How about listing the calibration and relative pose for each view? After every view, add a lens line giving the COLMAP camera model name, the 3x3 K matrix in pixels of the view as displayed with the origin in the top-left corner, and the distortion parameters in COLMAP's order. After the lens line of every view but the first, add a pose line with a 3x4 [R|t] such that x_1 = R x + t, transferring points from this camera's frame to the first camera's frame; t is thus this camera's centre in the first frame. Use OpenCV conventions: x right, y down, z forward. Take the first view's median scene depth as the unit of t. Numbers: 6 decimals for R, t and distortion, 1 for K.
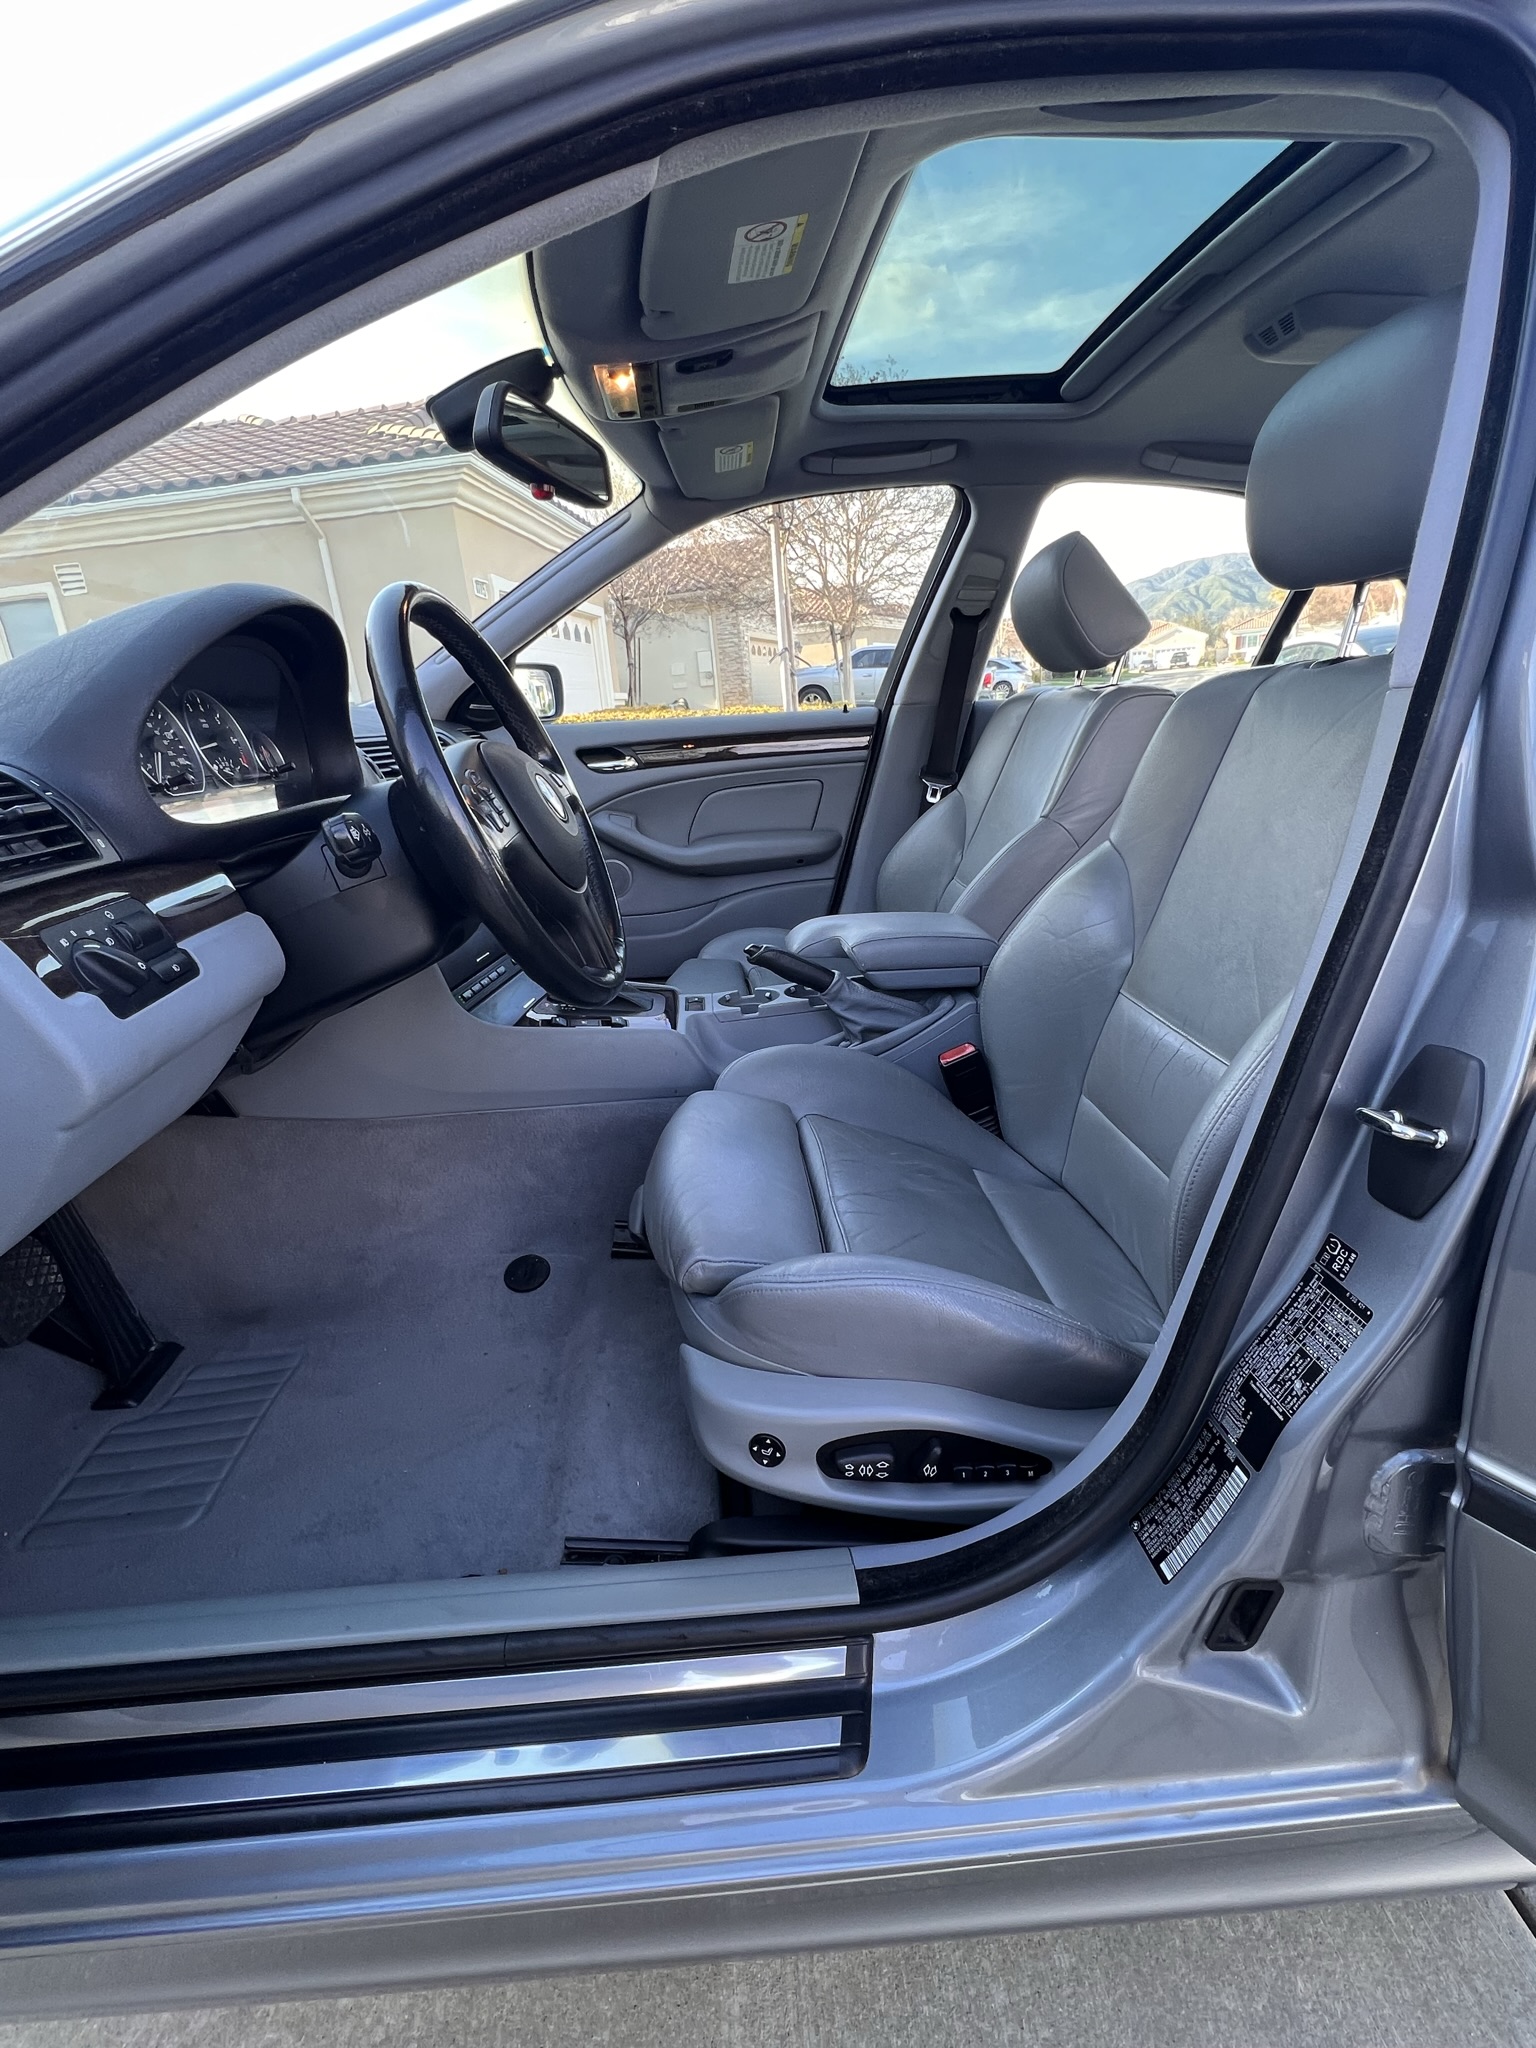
lens RADIAL K [[908.9, 0, 765.4], [0, 908.9, 1028.2], [0, 0, 1]] dist [-0.000883, 0.000748]
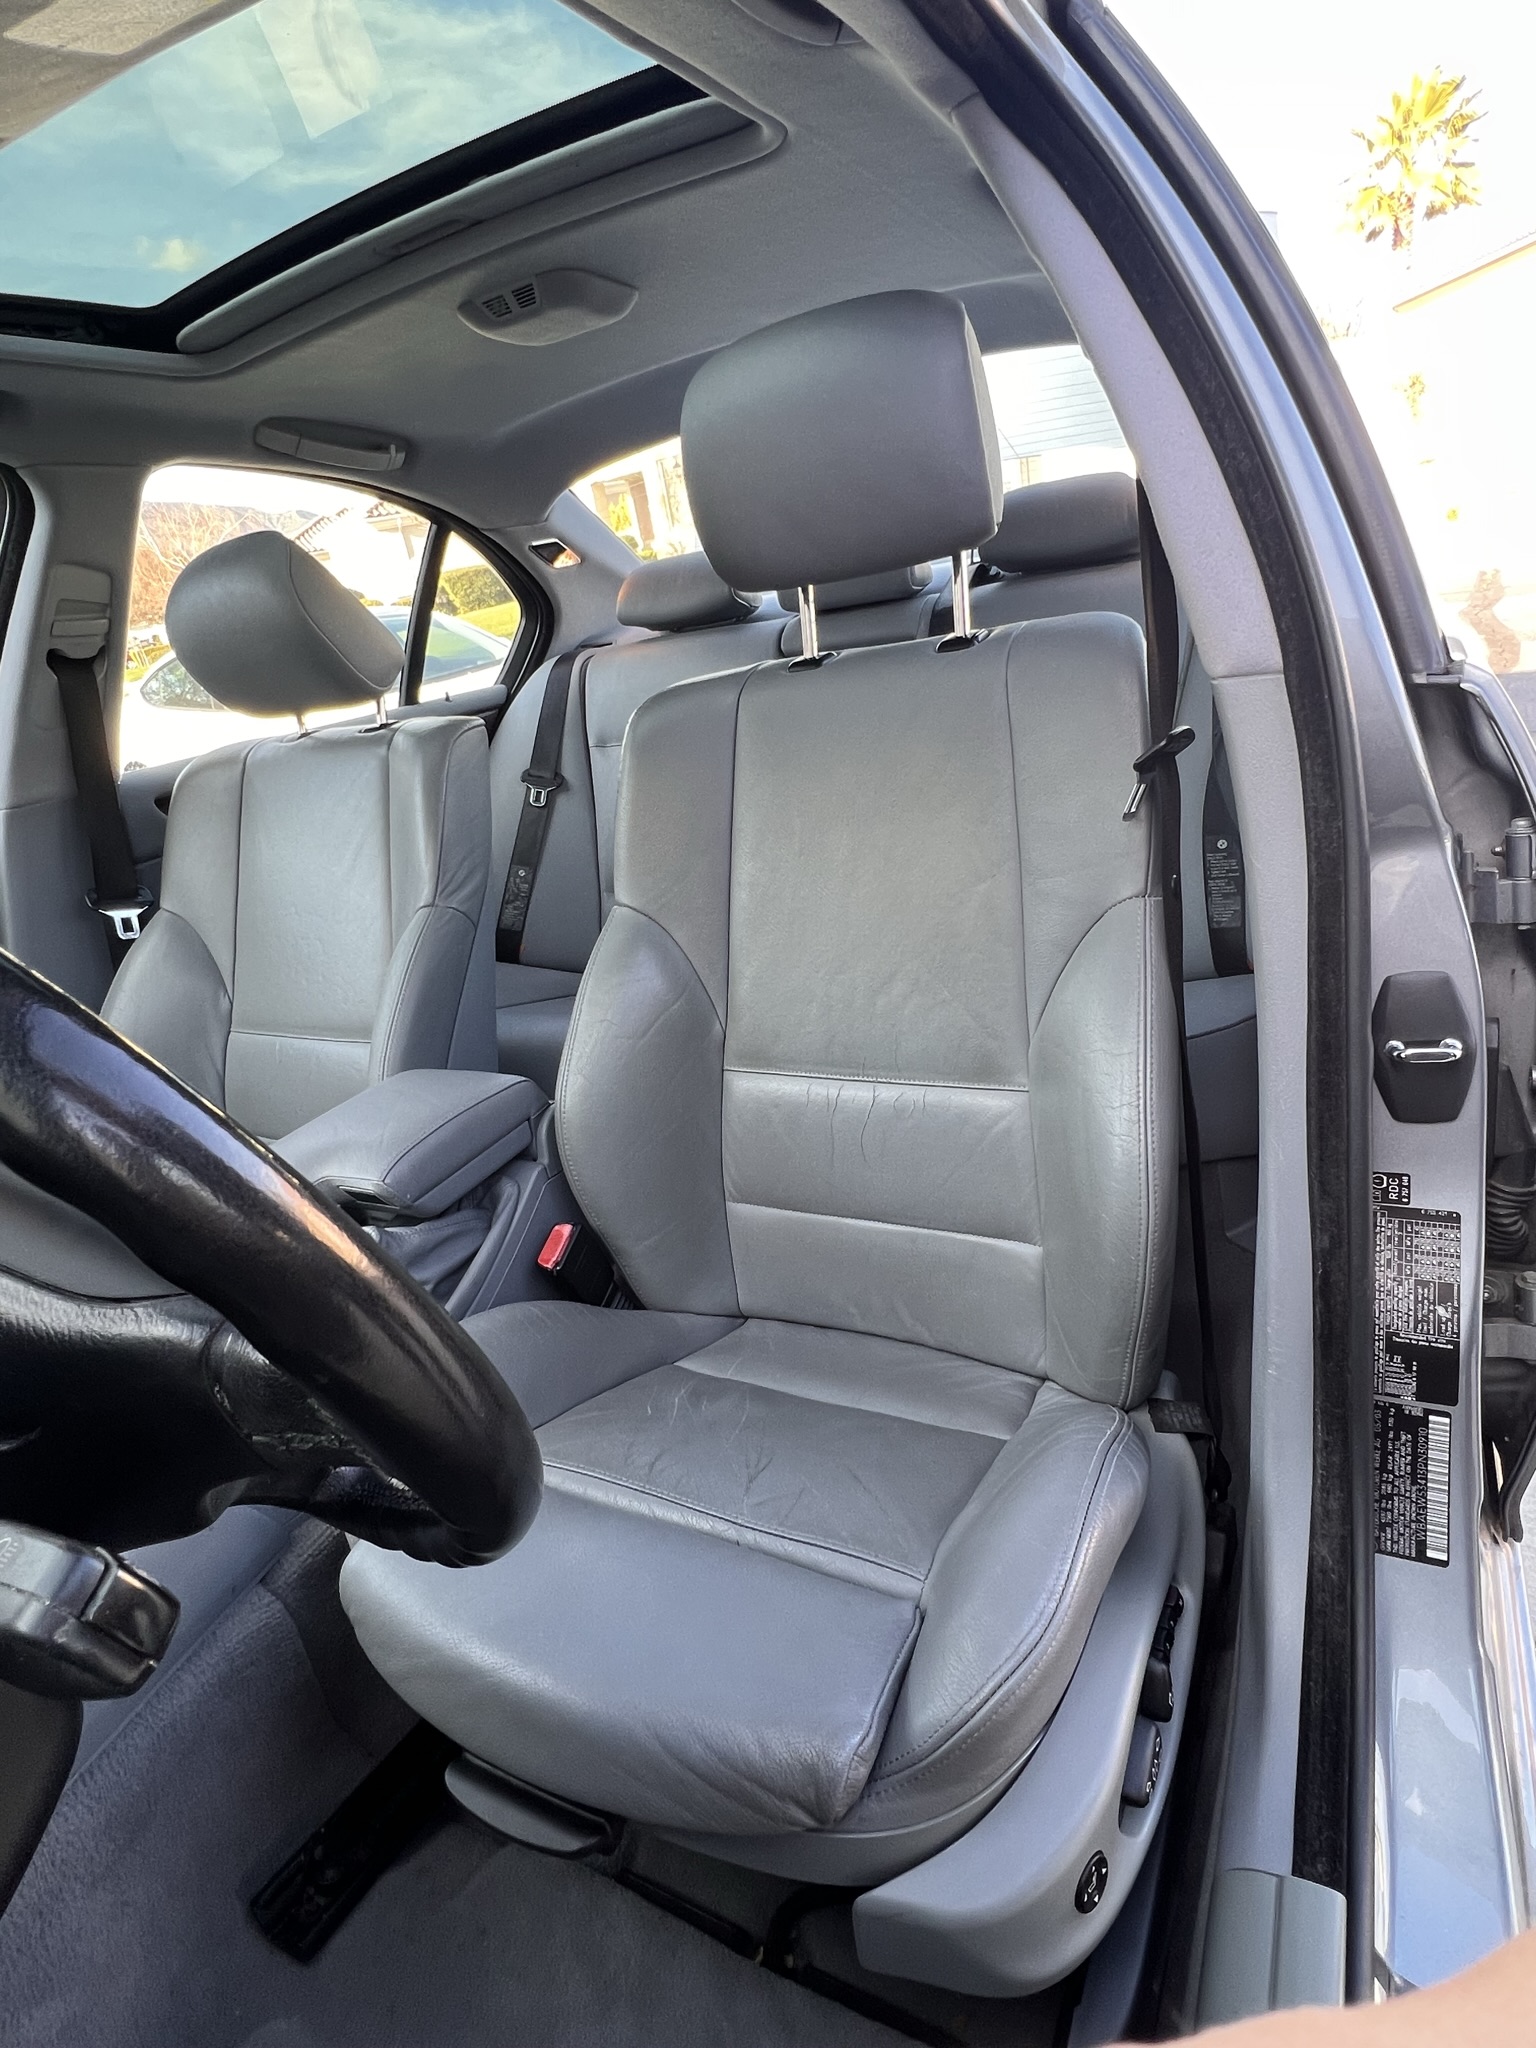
lens RADIAL K [[1073.4, 0, 758.9], [0, 1073.4, 1026.1], [0, 0, 1]] dist [-0.002560, 0.000837]
pose [[0.526461, -0.365757, 0.767502, -0.337375], [0.414456, 0.898613, 0.143947, -0.208810], [-0.742337, 0.242314, 0.624675, 0.368949]]
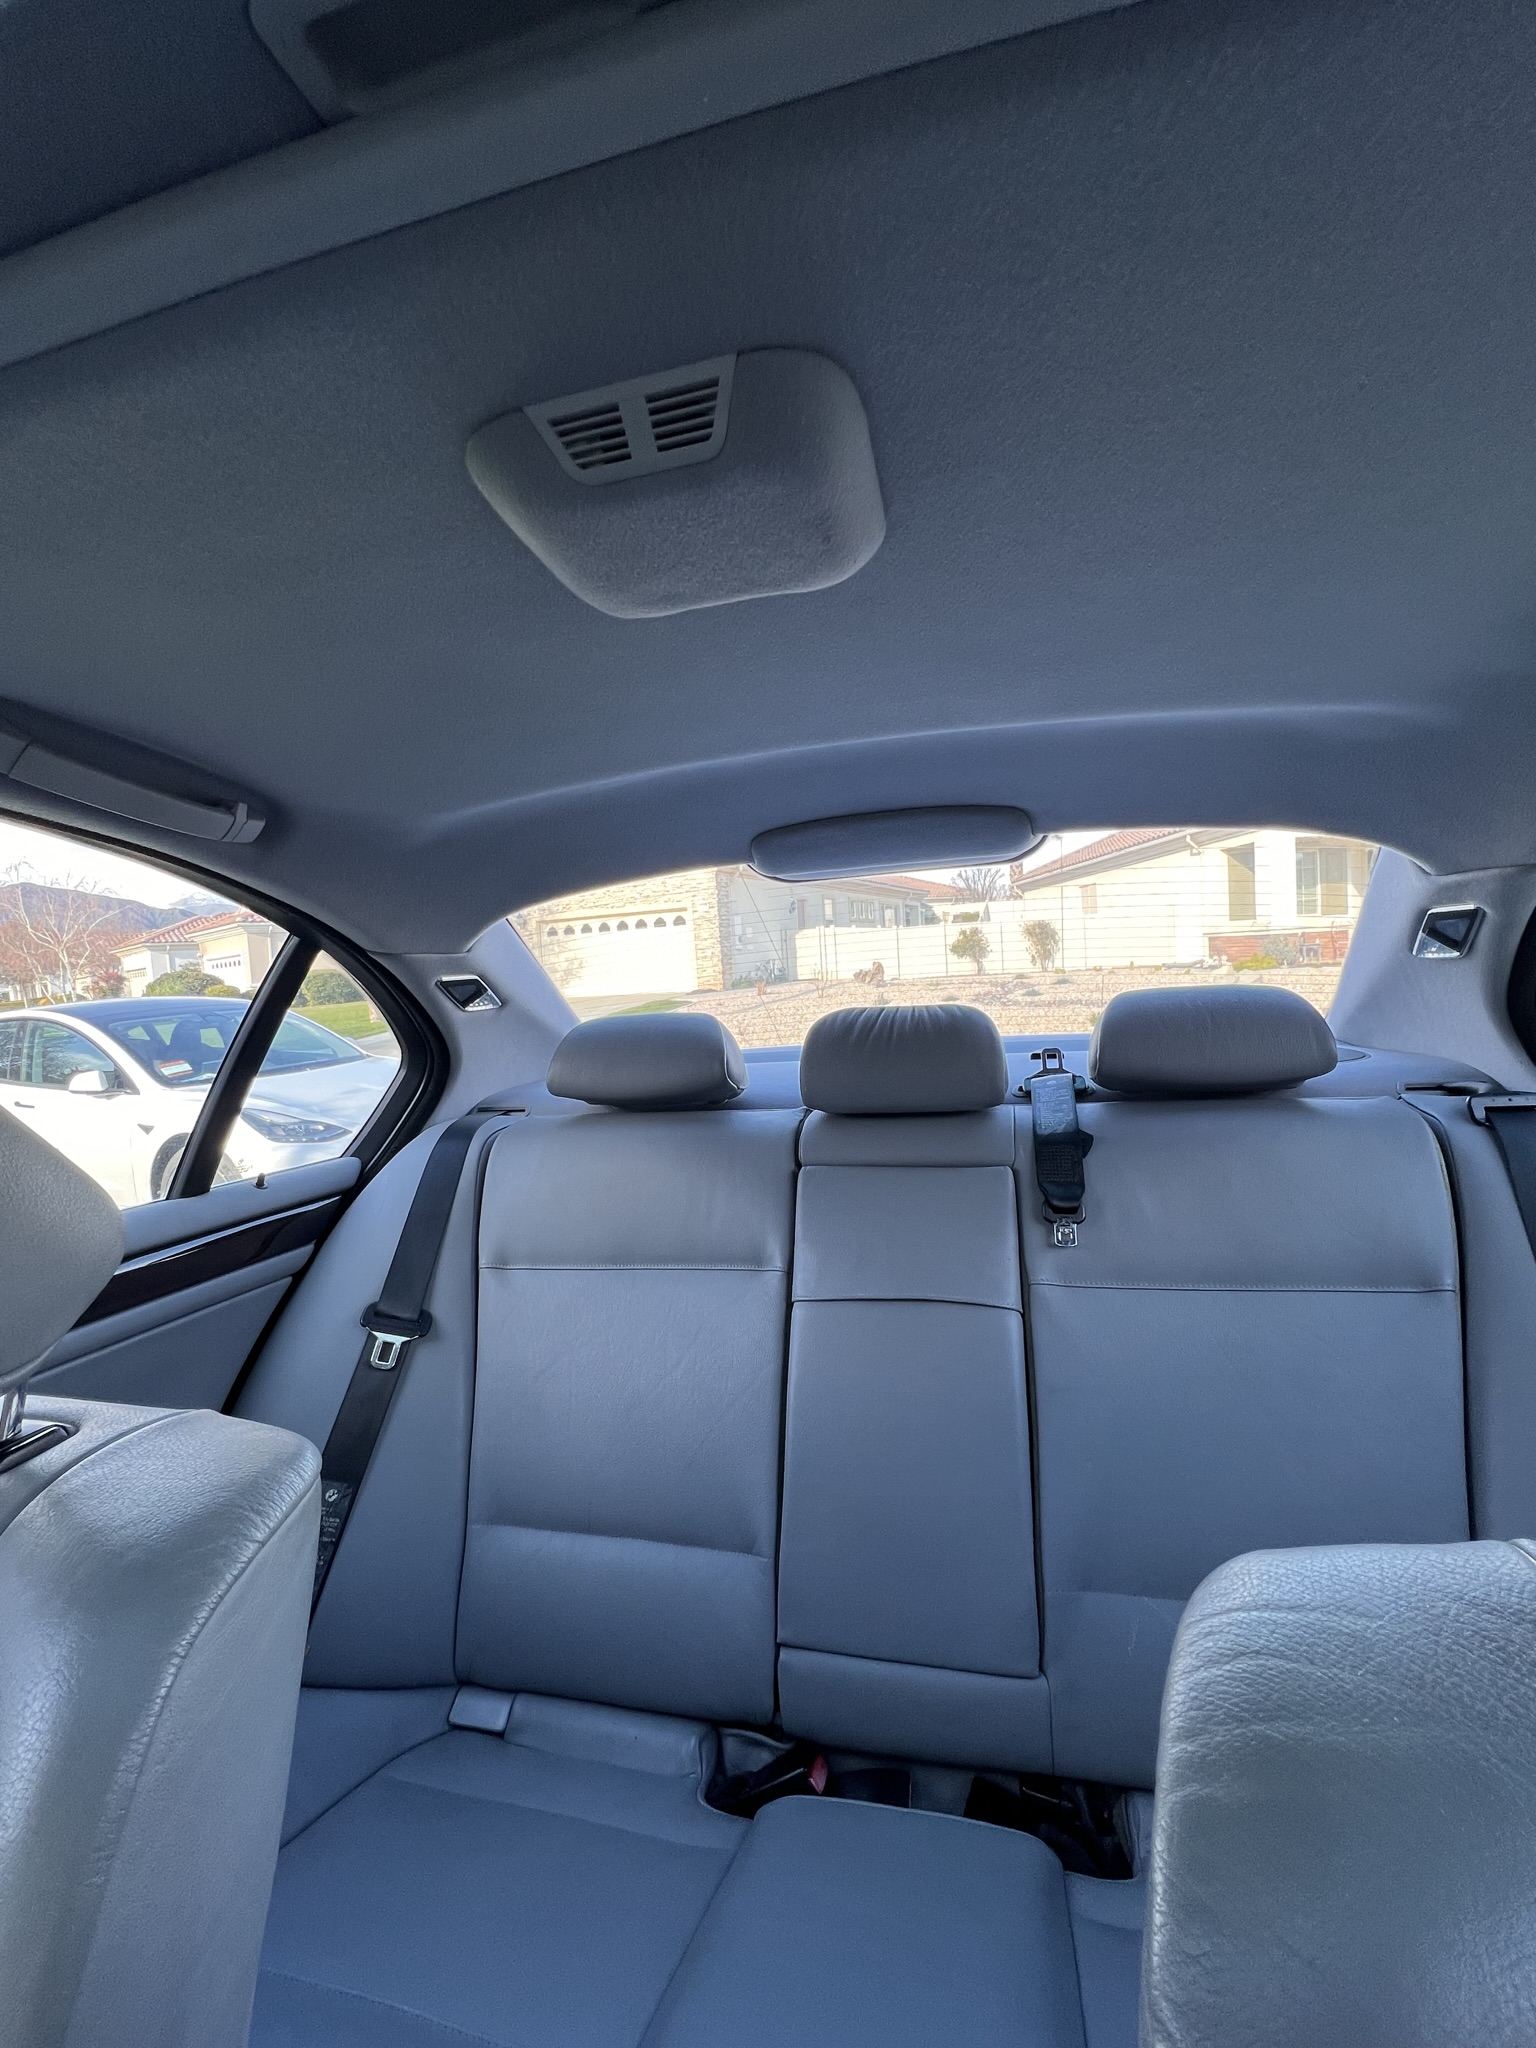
lens RADIAL K [[908.9, 0, 773.9], [0, 908.9, 1033.7], [0, 0, 1]] dist [-0.000883, 0.000748]
pose [[0.333148, -0.010523, 0.942816, 0.286119], [0.351262, 0.929342, -0.113748, -0.528385], [-0.875001, 0.369070, 0.313304, 0.948913]]
